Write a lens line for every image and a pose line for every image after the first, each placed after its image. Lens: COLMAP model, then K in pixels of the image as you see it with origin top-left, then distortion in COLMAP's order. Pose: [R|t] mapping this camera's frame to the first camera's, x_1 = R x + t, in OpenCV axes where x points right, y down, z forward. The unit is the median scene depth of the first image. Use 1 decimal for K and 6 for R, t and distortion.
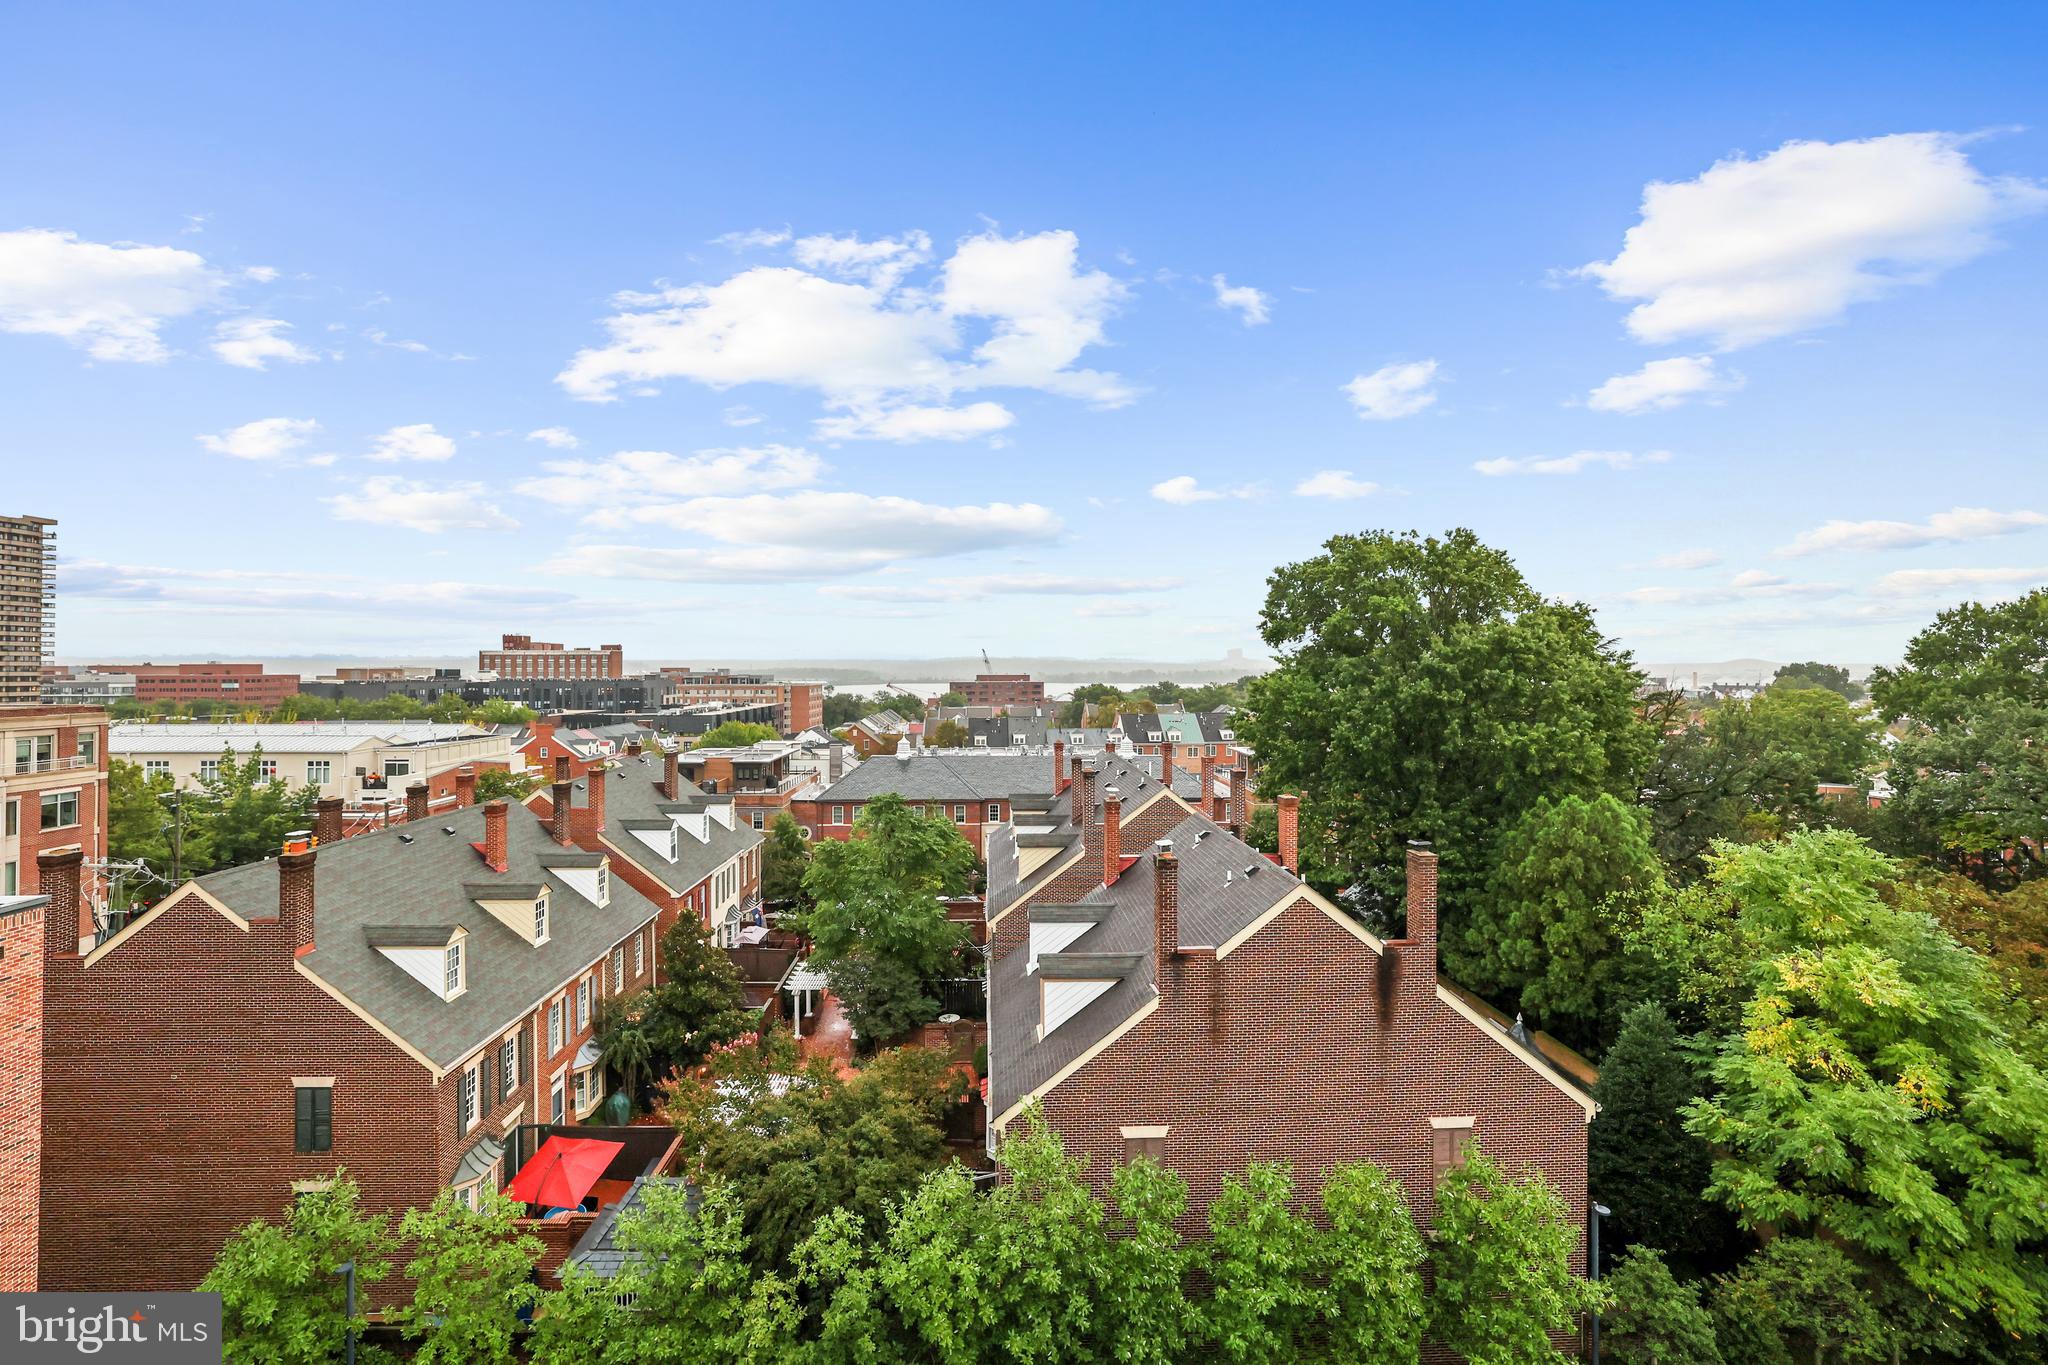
lens RADIAL K [[875.7, 0, 1027.9], [0, 875.7, 659.2], [0, 0, 1]] dist [-0.032035, 0.012071]
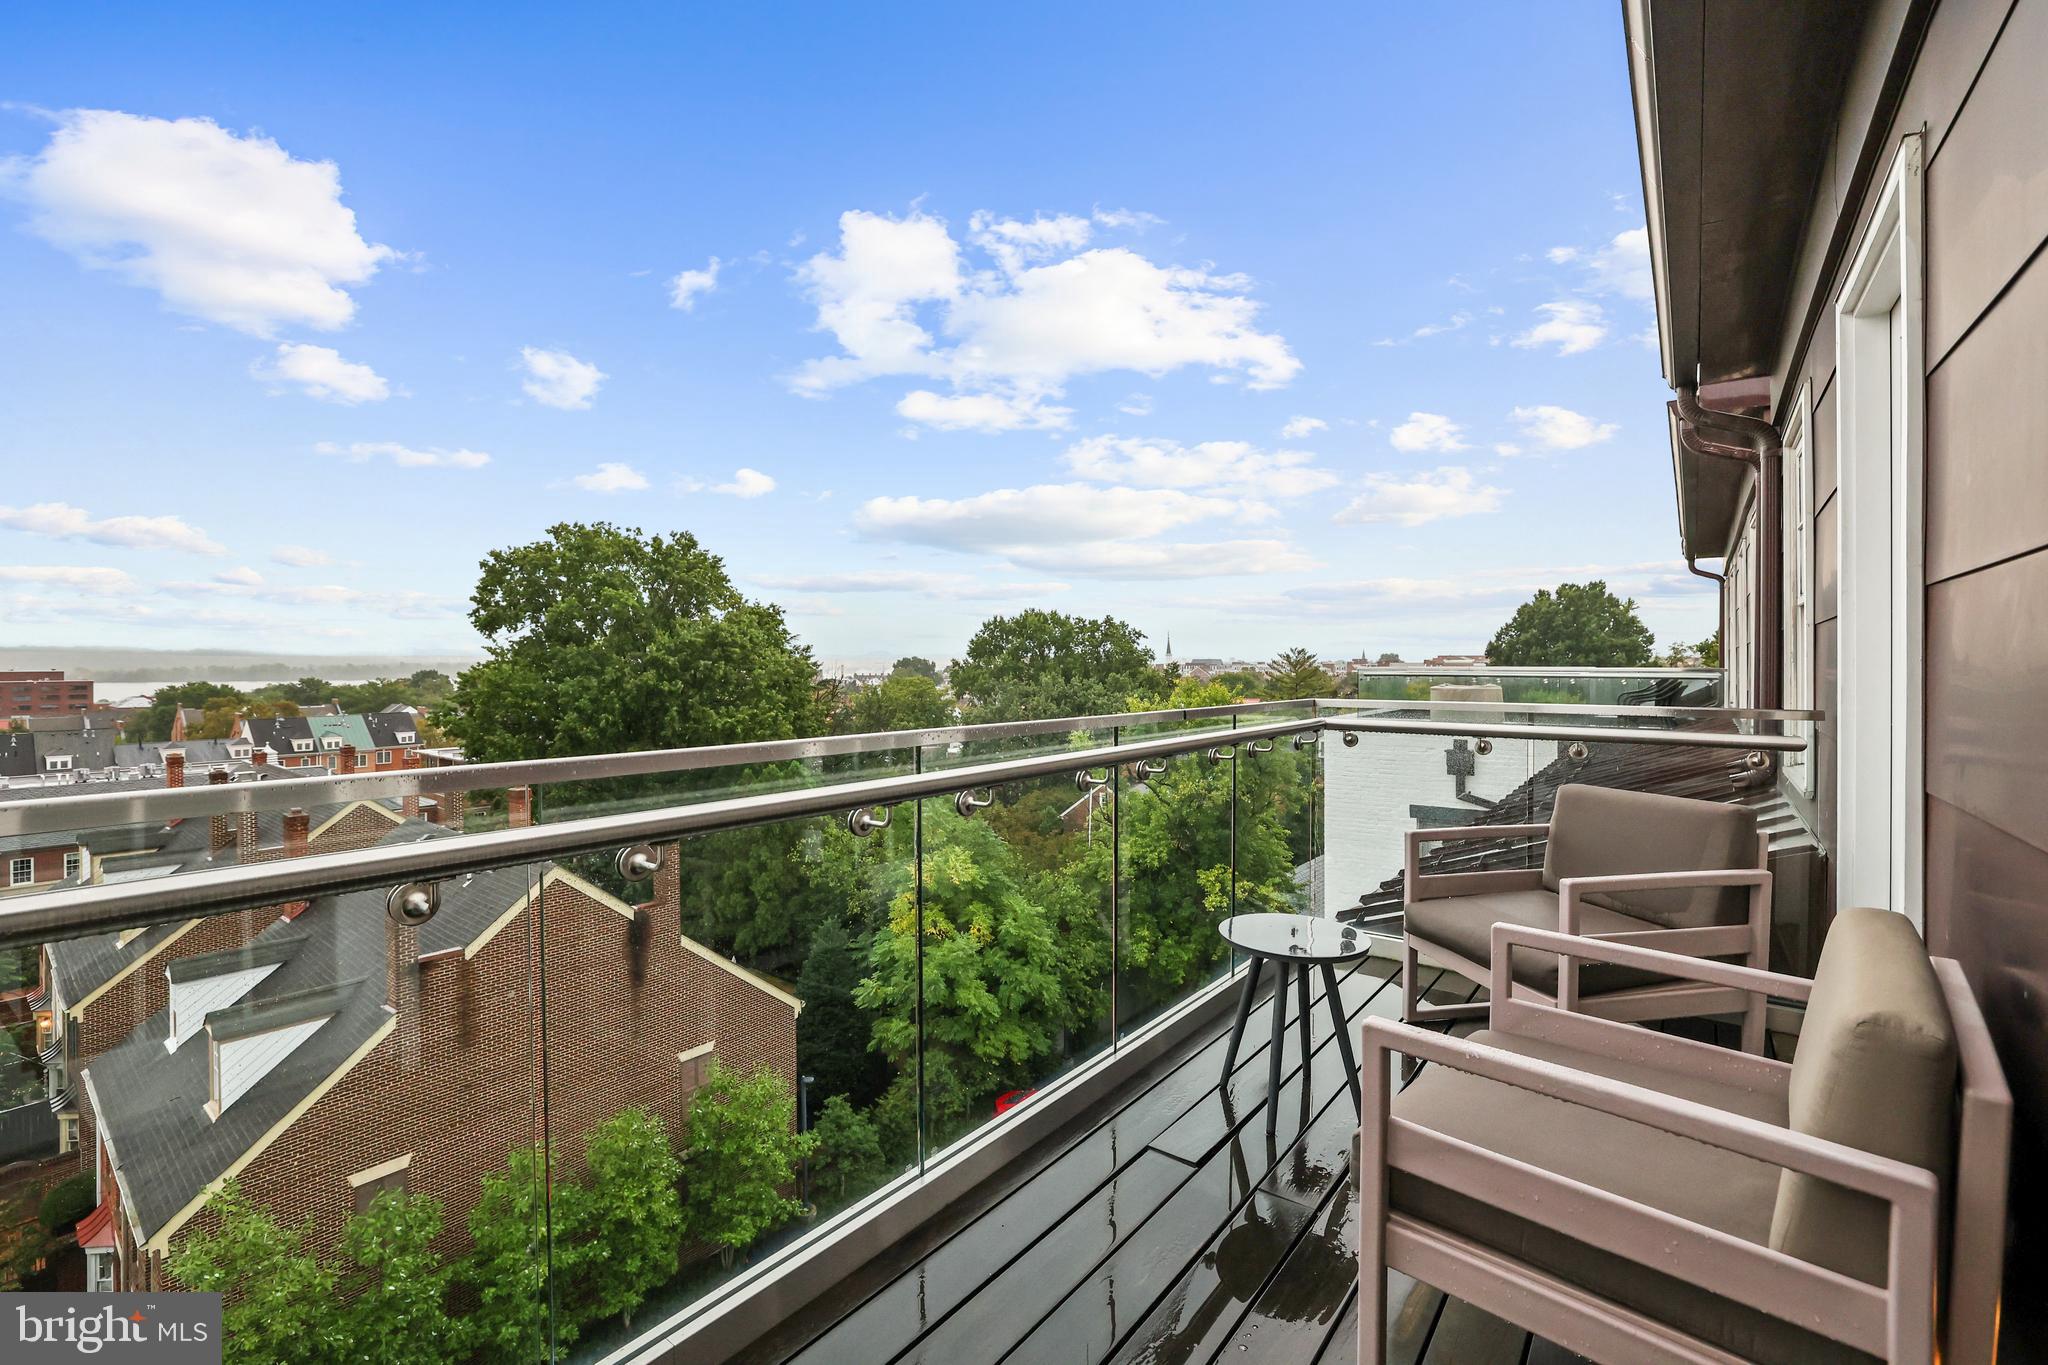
lens RADIAL K [[875.7, 0, 1027.9], [0, 875.7, 659.2], [0, 0, 1]] dist [-0.032035, 0.012071]
pose [[0.643709, 0.001633, 0.765269, -0.083784], [-0.005787, 0.999980, 0.002733, 0.007366], [-0.765249, -0.006188, 0.643705, -0.057816]]
